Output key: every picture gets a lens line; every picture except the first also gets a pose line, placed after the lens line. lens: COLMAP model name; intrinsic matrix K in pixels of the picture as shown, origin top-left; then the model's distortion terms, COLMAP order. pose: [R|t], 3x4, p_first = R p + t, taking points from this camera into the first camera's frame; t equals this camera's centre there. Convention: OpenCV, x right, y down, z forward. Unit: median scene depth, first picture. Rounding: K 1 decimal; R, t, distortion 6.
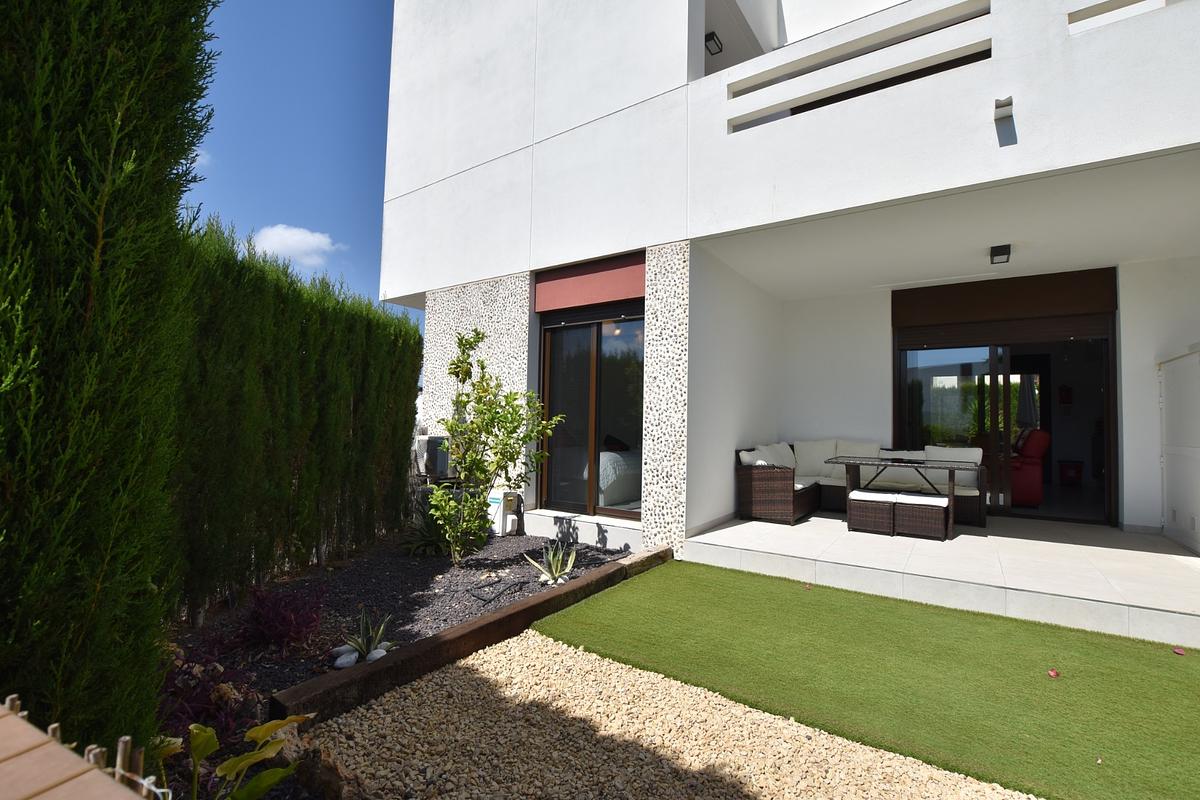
lens RADIAL K [[529.1, 0, 601.1], [0, 529.1, 401.9], [0, 0, 1]] dist [-0.032320, 0.005162]
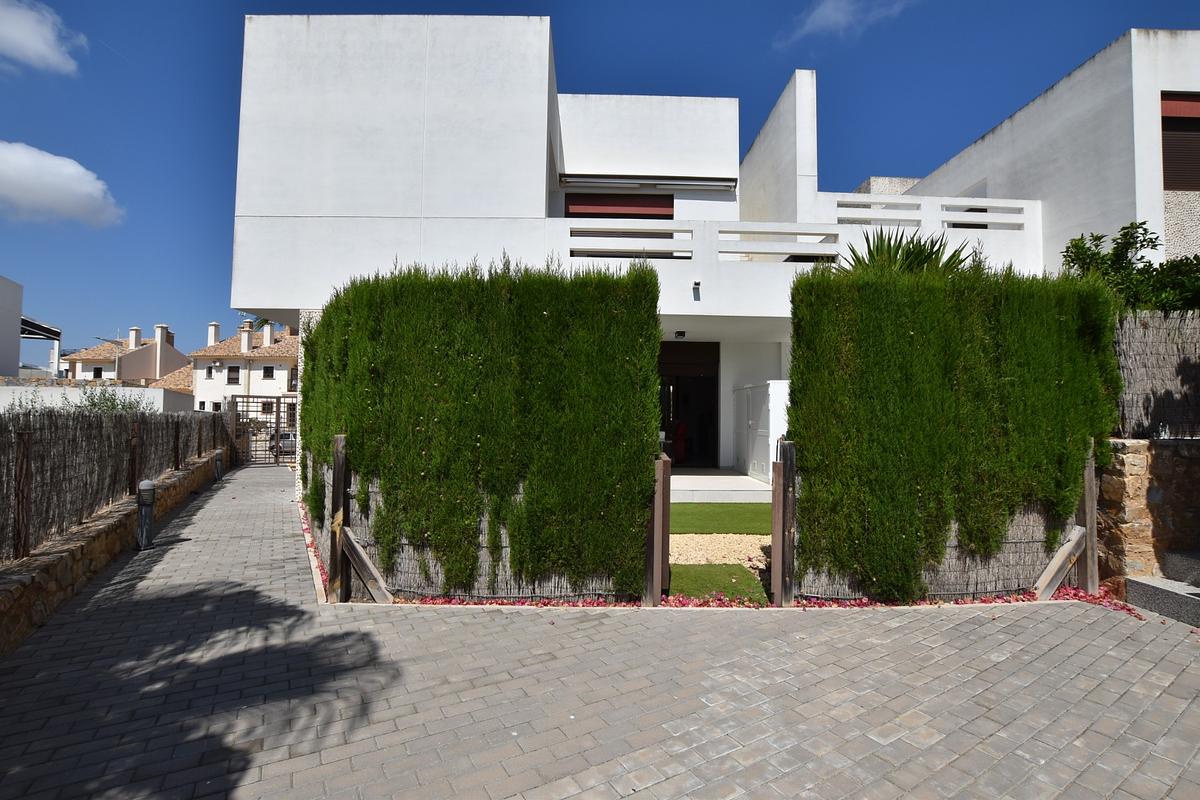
lens RADIAL K [[529.1, 0, 601.1], [0, 529.1, 401.9], [0, 0, 1]] dist [-0.032320, 0.005162]
pose [[0.810333, 0.008287, 0.585910, -0.685871], [-0.019272, 0.999736, 0.012515, -0.046207], [-0.585652, -0.021433, 0.810279, -0.491351]]
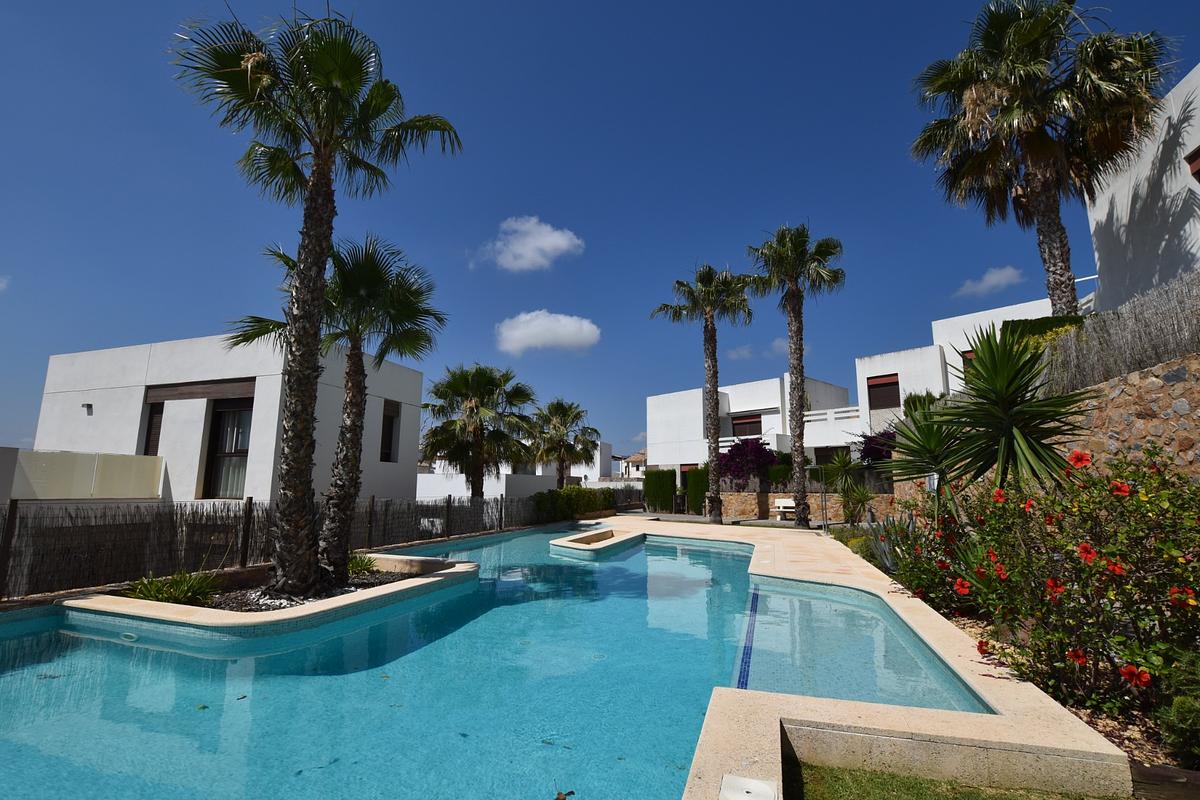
lens RADIAL K [[529.1, 0, 601.1], [0, 529.1, 401.9], [0, 0, 1]] dist [-0.032320, 0.005162]
pose [[0.973887, -0.053541, -0.220632, 0.153787], [0.023948, 0.990600, -0.134681, -0.166511], [0.225768, 0.125880, 0.966014, -4.850067]]
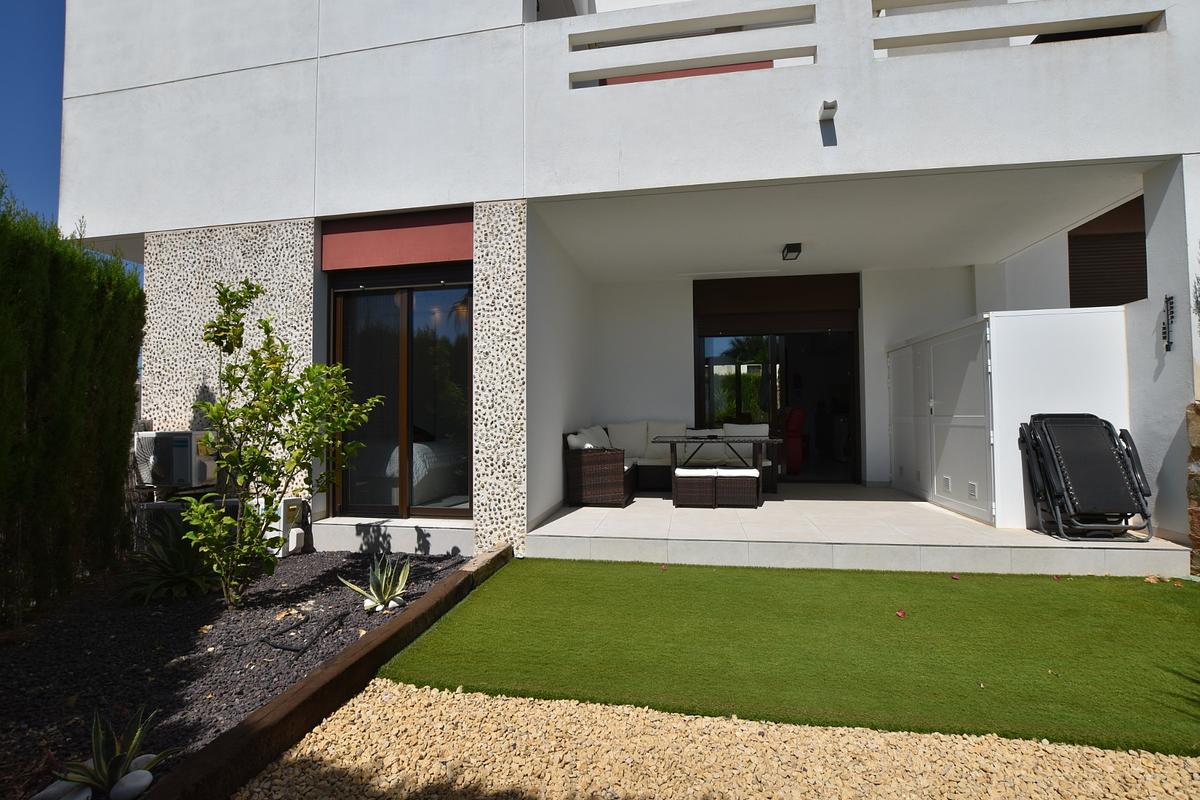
lens RADIAL K [[529.1, 0, 601.1], [0, 529.1, 401.9], [0, 0, 1]] dist [-0.032320, 0.005162]
pose [[0.905402, -0.013847, 0.424330, -0.102111], [0.008071, 0.999849, 0.015405, 0.023472], [-0.424479, -0.010523, 0.905377, 0.135828]]
